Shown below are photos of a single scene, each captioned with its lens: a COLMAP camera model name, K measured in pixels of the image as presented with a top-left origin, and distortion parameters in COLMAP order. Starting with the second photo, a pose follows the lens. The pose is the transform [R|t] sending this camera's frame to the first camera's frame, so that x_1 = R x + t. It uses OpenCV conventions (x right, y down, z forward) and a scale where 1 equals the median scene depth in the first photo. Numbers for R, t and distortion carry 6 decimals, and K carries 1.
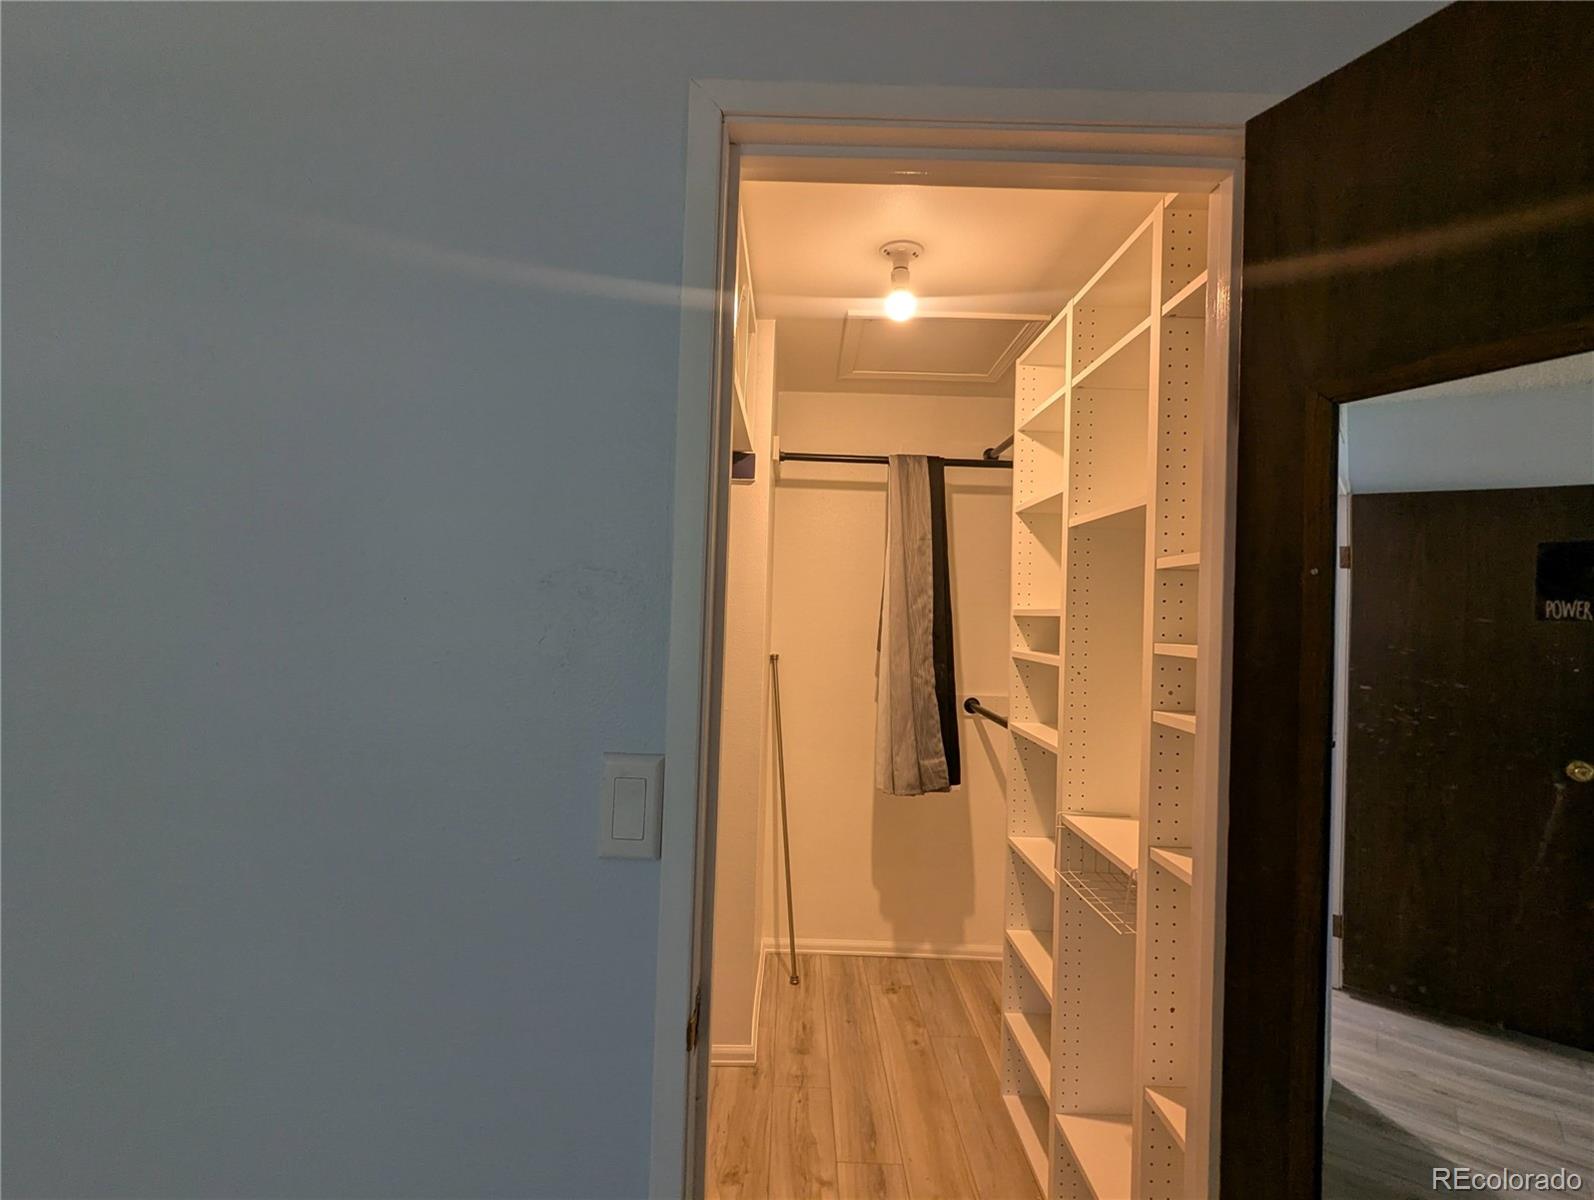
lens RADIAL K [[759.1, 0, 796.1], [0, 759.1, 600.4], [0, 0, 1]] dist [-0.000062, 0.000602]
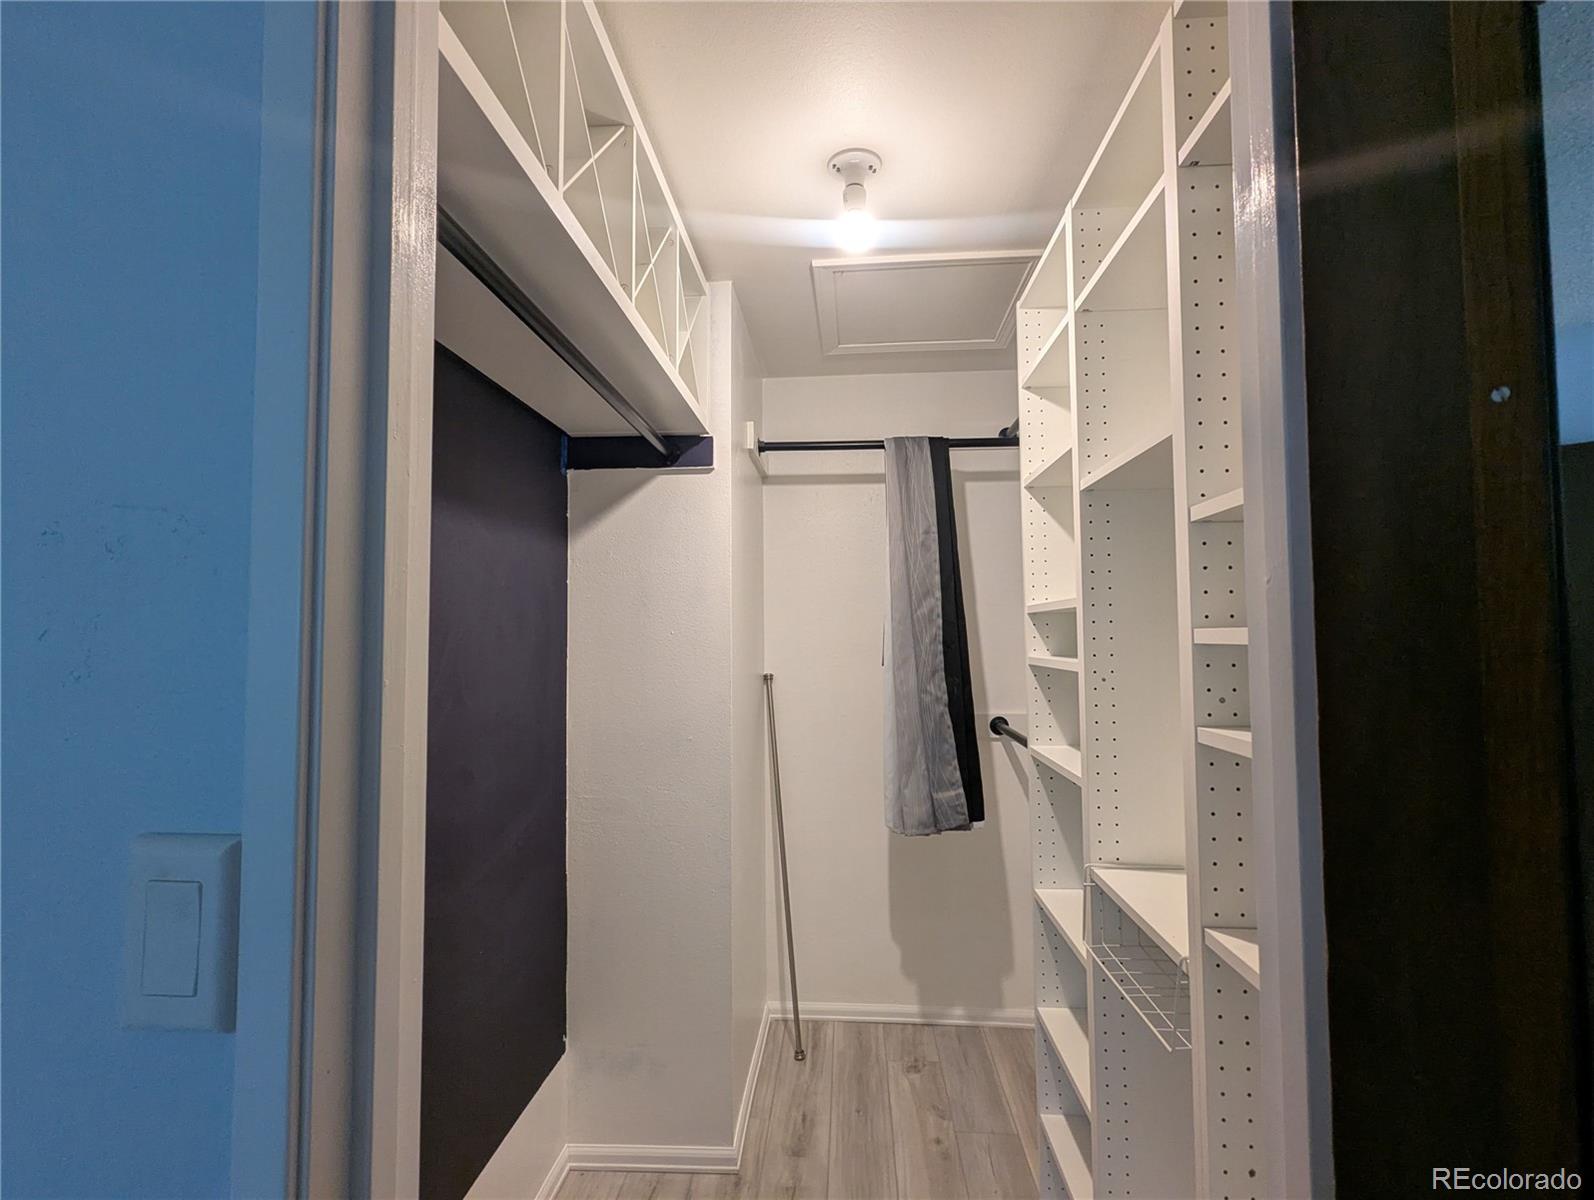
lens RADIAL K [[759.1, 0, 797.9], [0, 759.1, 599.9], [0, 0, 1]] dist [-0.000062, 0.000602]
pose [[0.996797, -0.040537, -0.068931, 0.092640], [0.038181, 0.998652, -0.035174, 0.023403], [0.070264, 0.032429, 0.997001, 0.163031]]
